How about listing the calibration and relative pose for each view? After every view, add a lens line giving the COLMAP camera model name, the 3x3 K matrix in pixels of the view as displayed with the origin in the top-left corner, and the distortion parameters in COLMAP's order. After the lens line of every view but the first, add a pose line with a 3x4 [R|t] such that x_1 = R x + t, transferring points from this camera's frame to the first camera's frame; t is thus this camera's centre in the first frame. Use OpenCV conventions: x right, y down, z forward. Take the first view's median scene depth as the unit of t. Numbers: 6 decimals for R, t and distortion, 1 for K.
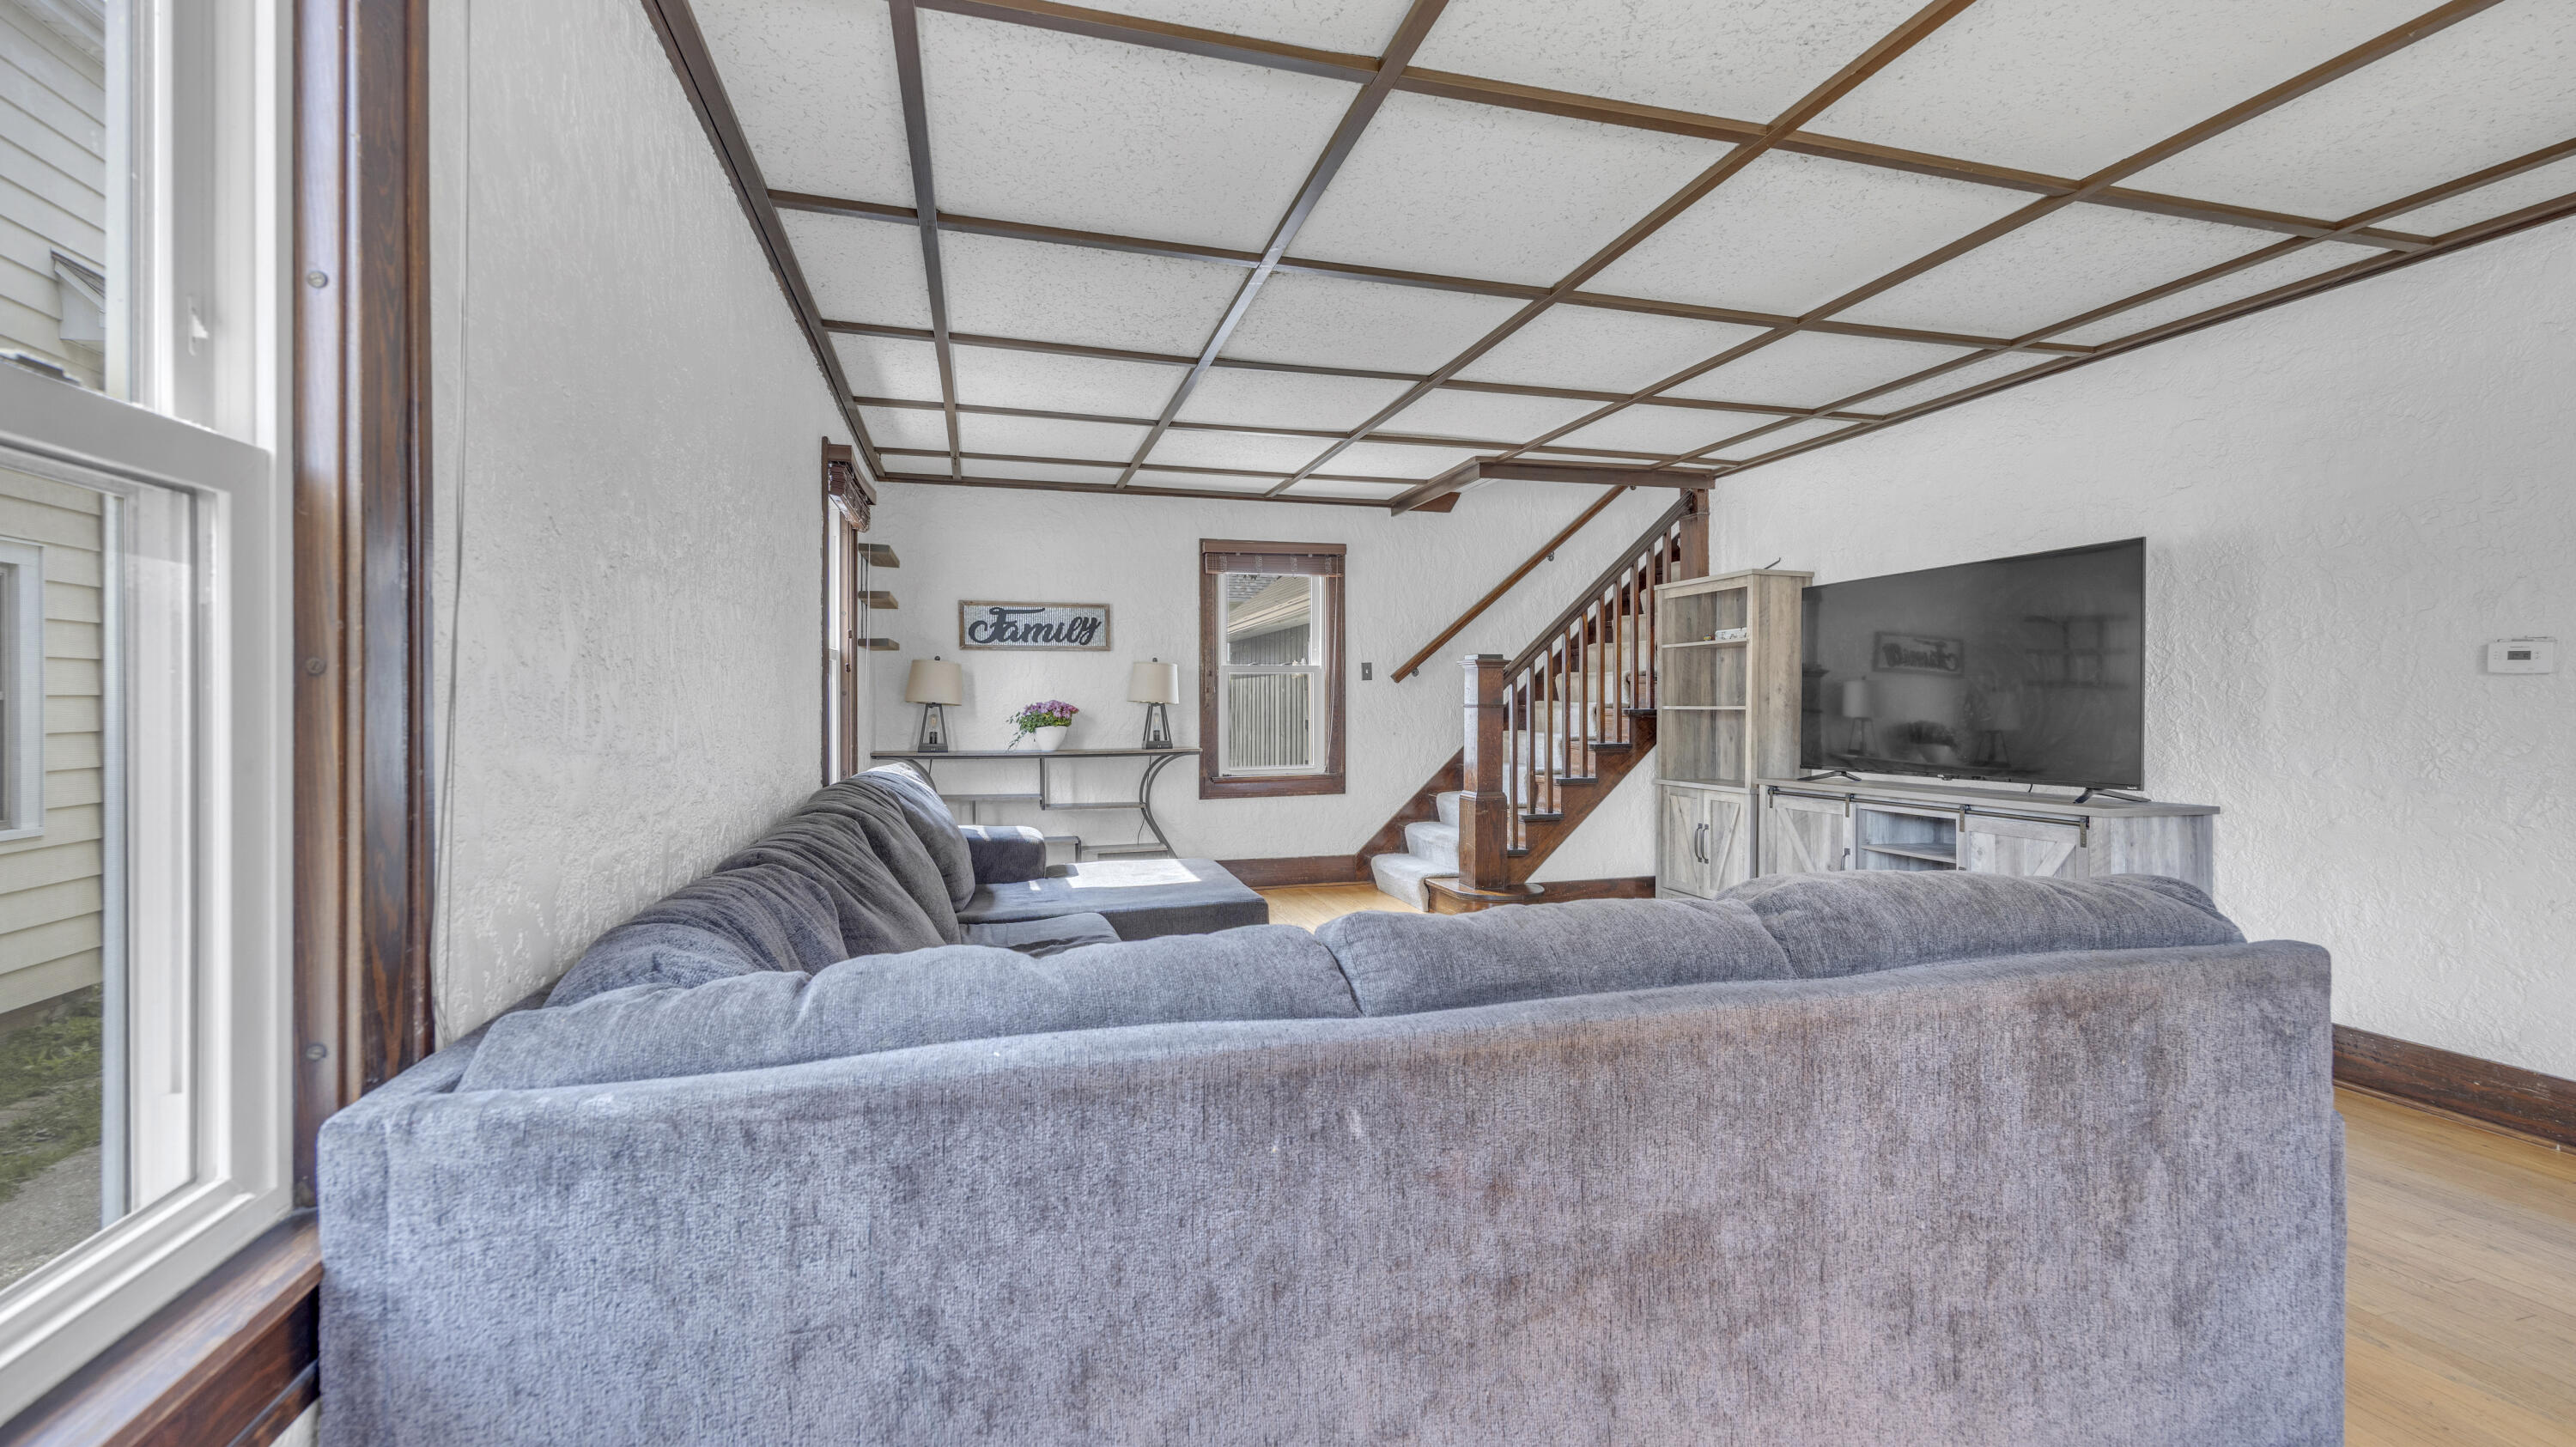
lens RADIAL K [[1050.9, 0, 1279.2], [0, 1050.9, 713.9], [0, 0, 1]] dist [-0.000309, 0.000063]
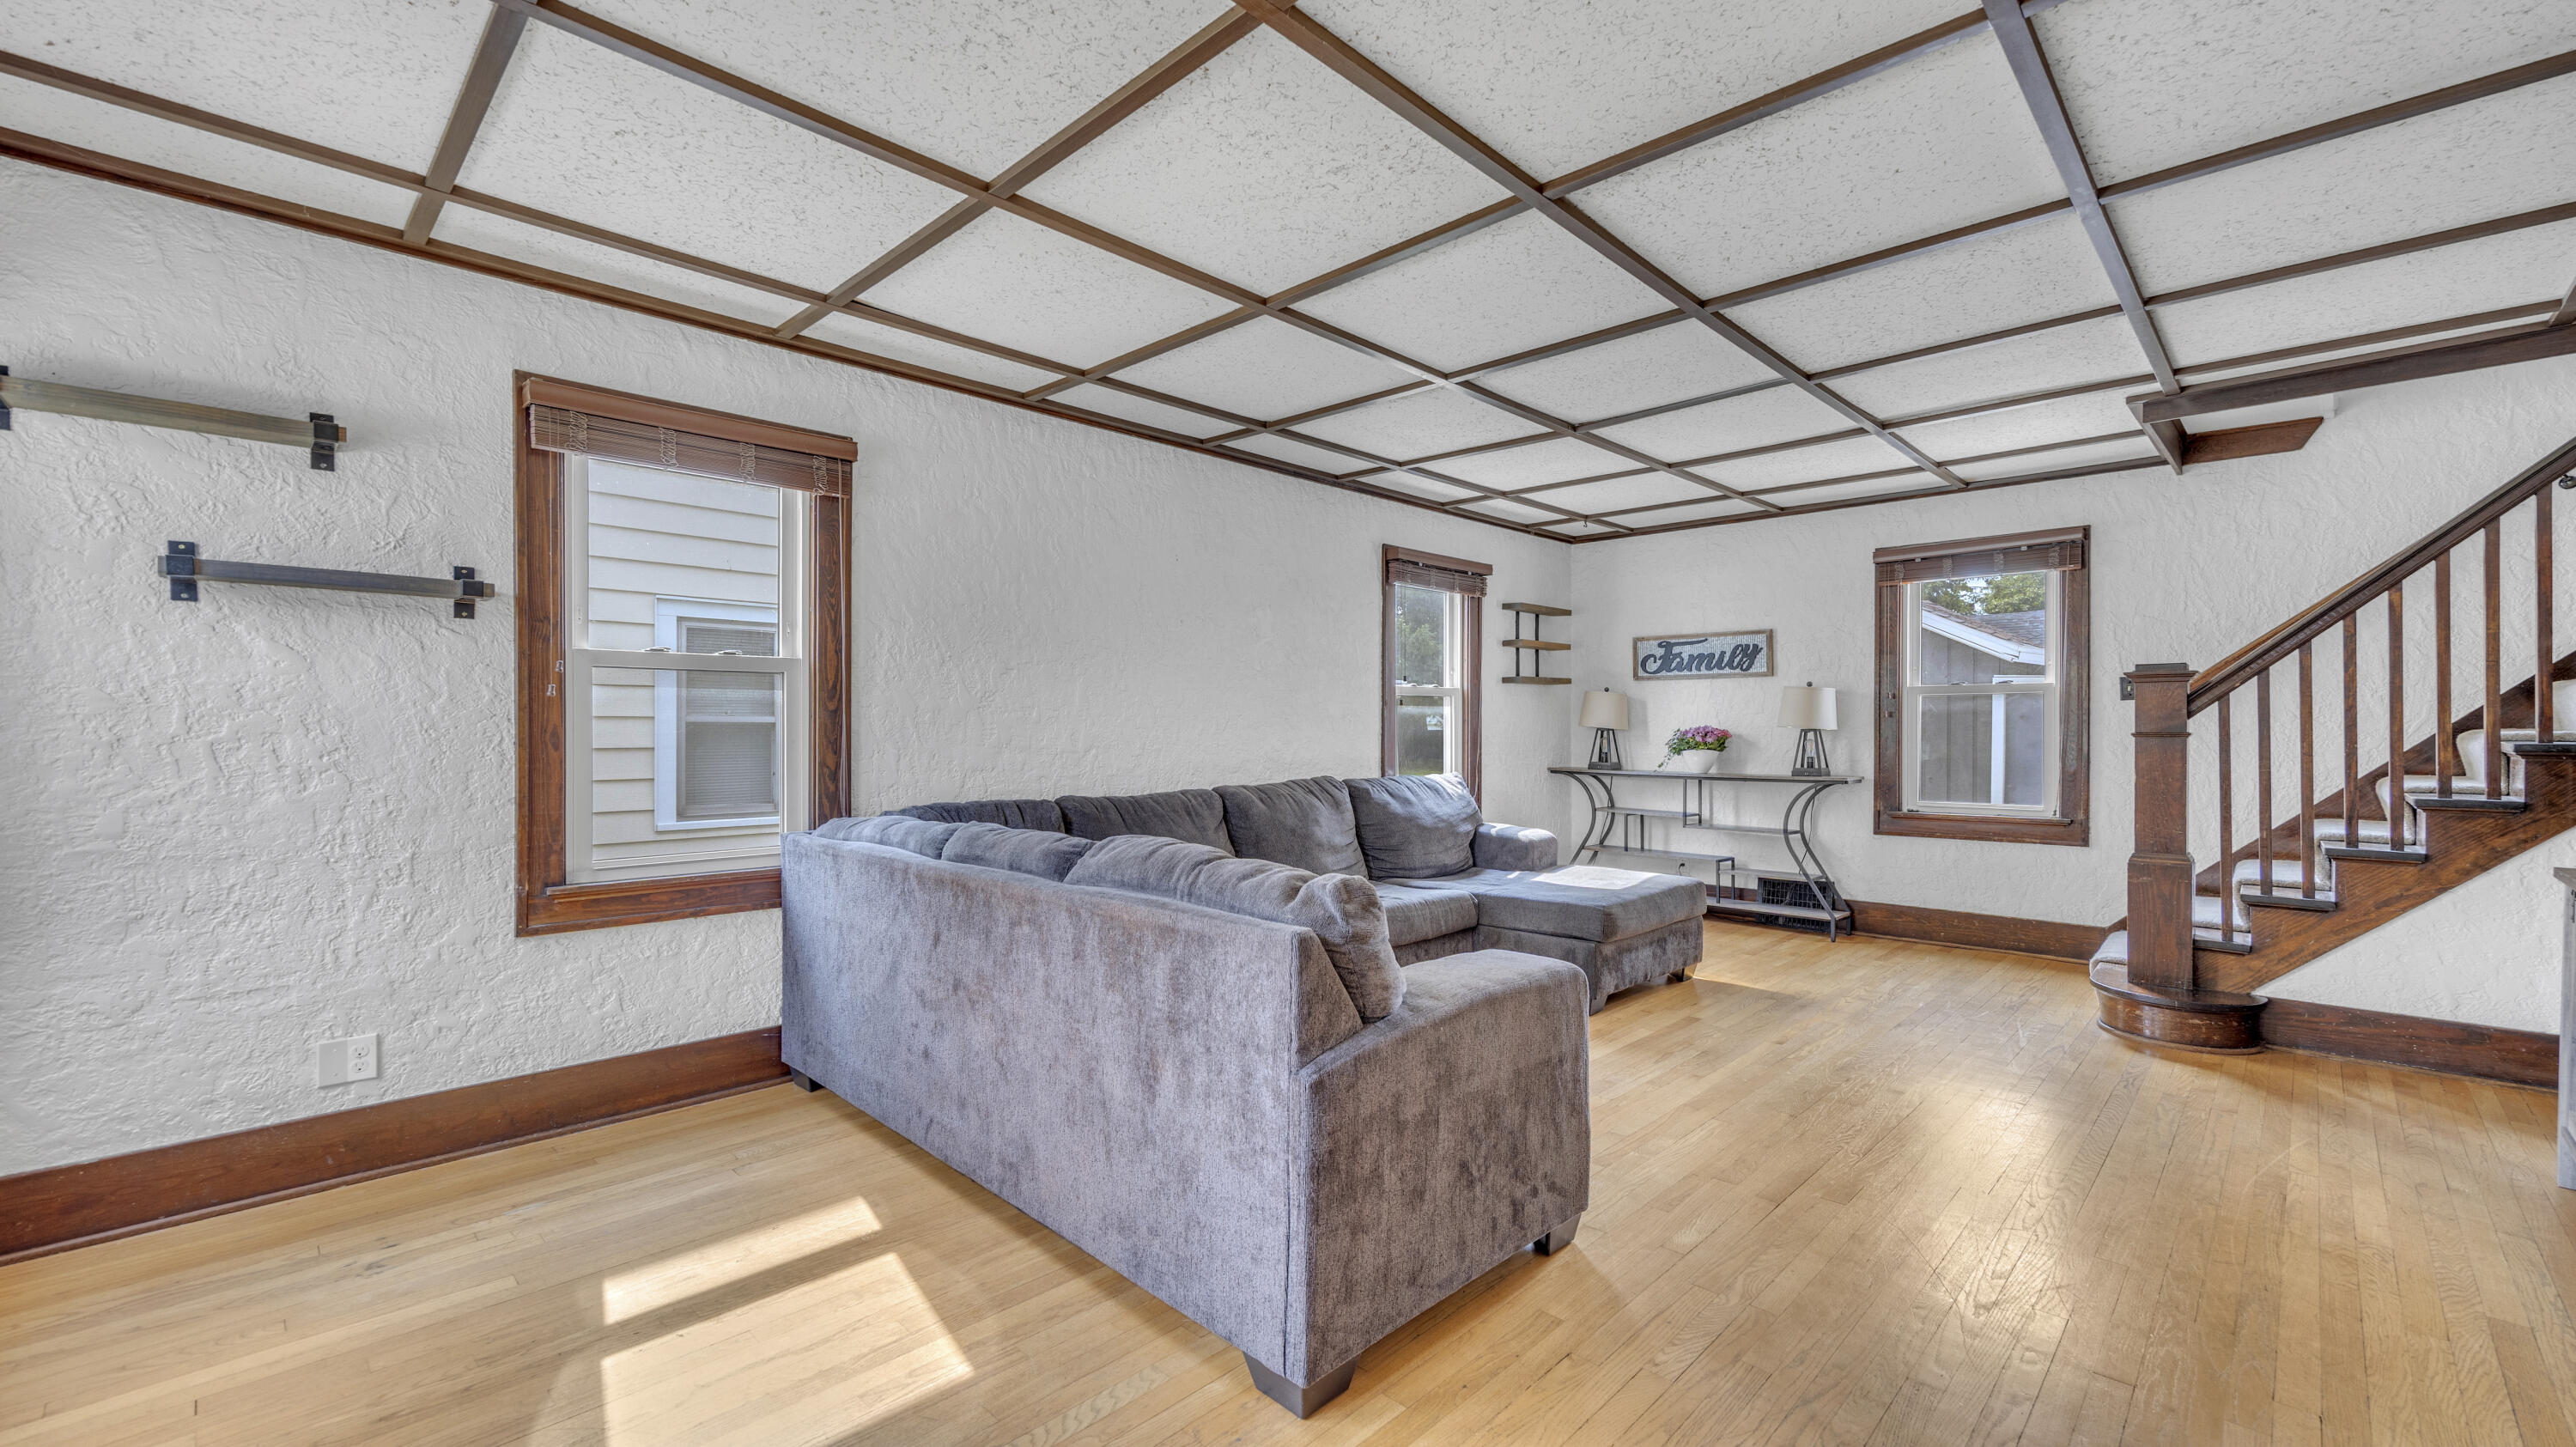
lens RADIAL K [[1050.9, 0, 1282.9], [0, 1050.9, 717.6], [0, 0, 1]] dist [-0.000309, 0.000063]
pose [[0.500805, -0.004431, -0.865549, 0.476514], [-0.011611, 0.999863, -0.011837, -0.003309], [0.865482, 0.015978, 0.500685, 0.101844]]
